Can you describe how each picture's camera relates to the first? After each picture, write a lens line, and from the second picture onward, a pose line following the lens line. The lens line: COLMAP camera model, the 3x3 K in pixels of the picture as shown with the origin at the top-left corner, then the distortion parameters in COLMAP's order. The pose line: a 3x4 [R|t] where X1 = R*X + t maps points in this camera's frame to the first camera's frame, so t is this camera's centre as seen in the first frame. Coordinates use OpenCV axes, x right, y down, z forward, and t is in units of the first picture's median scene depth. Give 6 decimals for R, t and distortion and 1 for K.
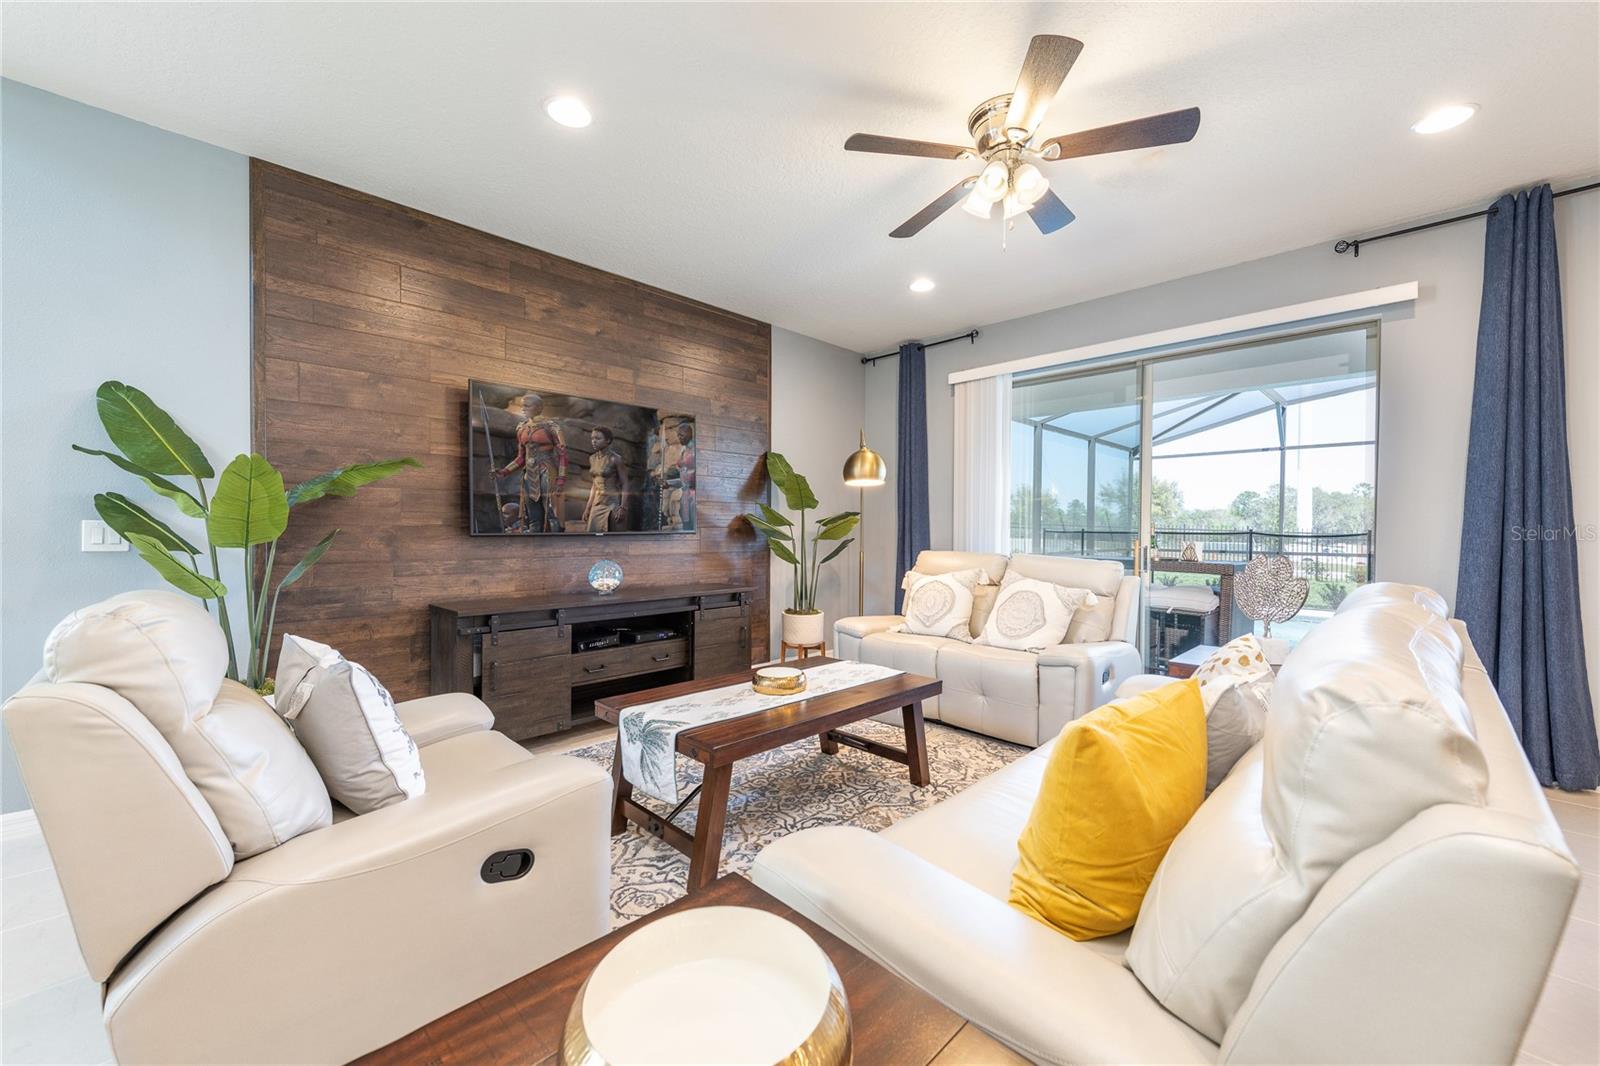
lens RADIAL K [[631.5, 0, 805.5], [0, 631.5, 529.8], [0, 0, 1]] dist [0.018176, -0.006367]
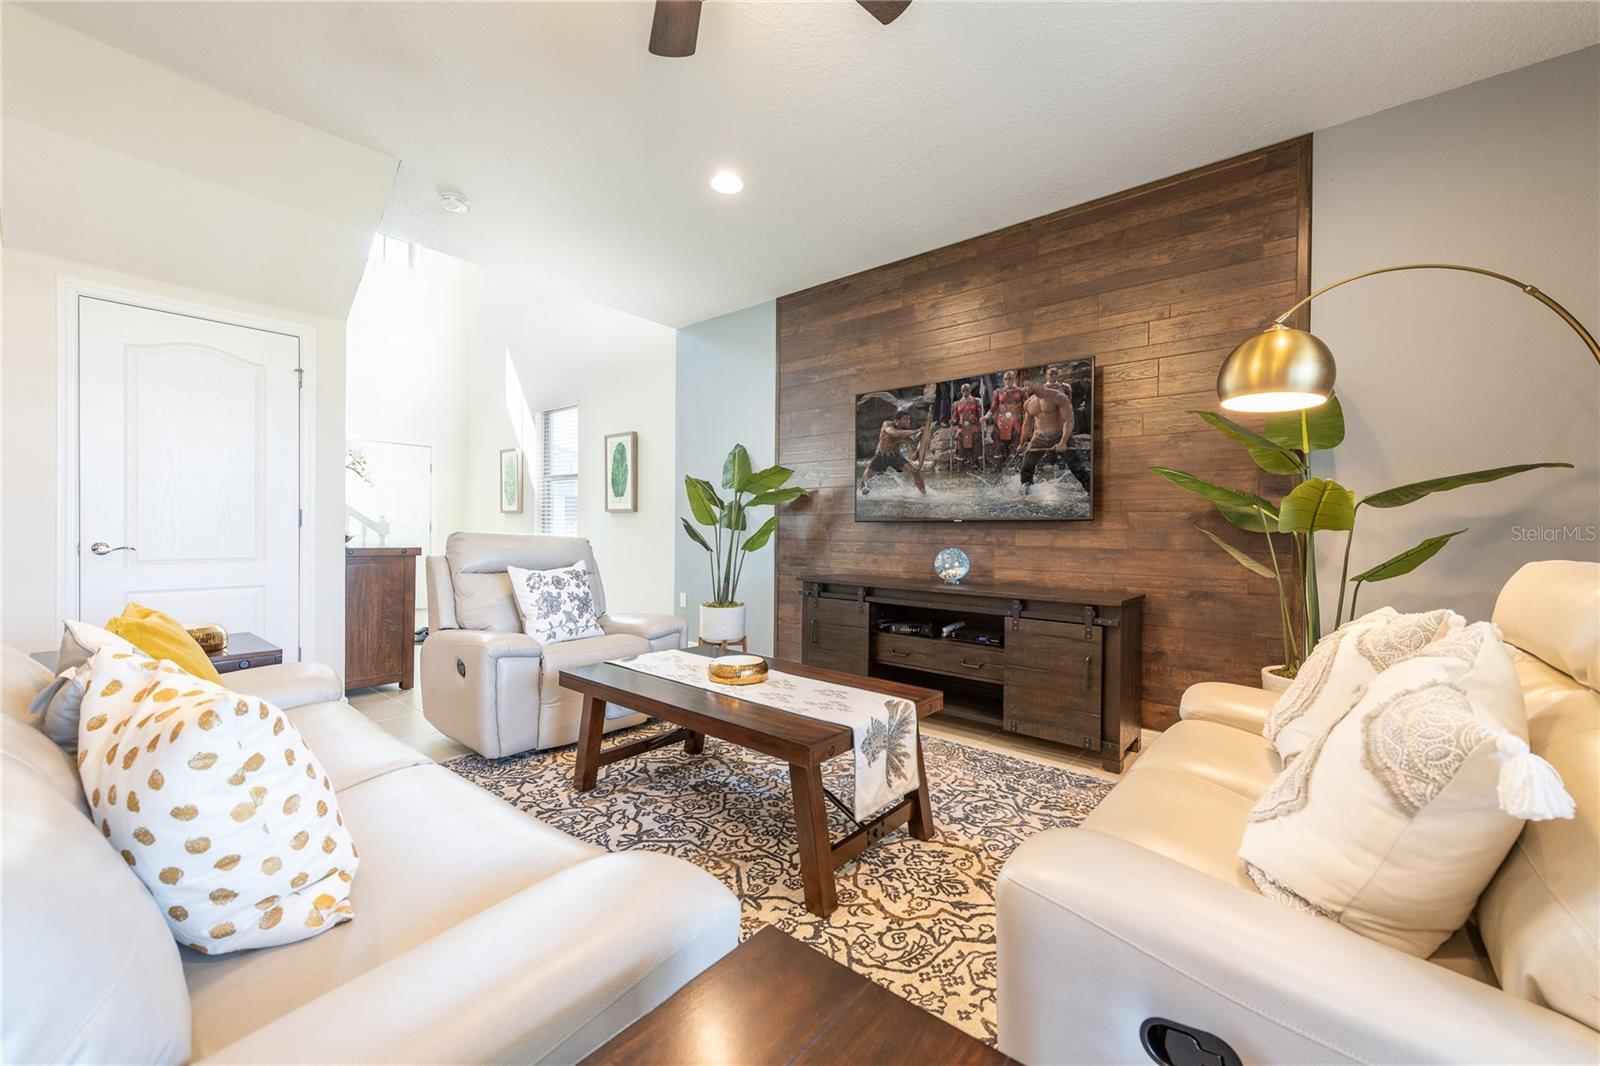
lens RADIAL K [[631.5, 0, 805.5], [0, 631.5, 529.8], [0, 0, 1]] dist [0.018176, -0.006367]
pose [[0.075235, -0.005129, -0.997153, 0.675125], [-0.014428, 0.999877, -0.006231, 0.033800], [0.997061, 0.014855, 0.075151, 0.795764]]
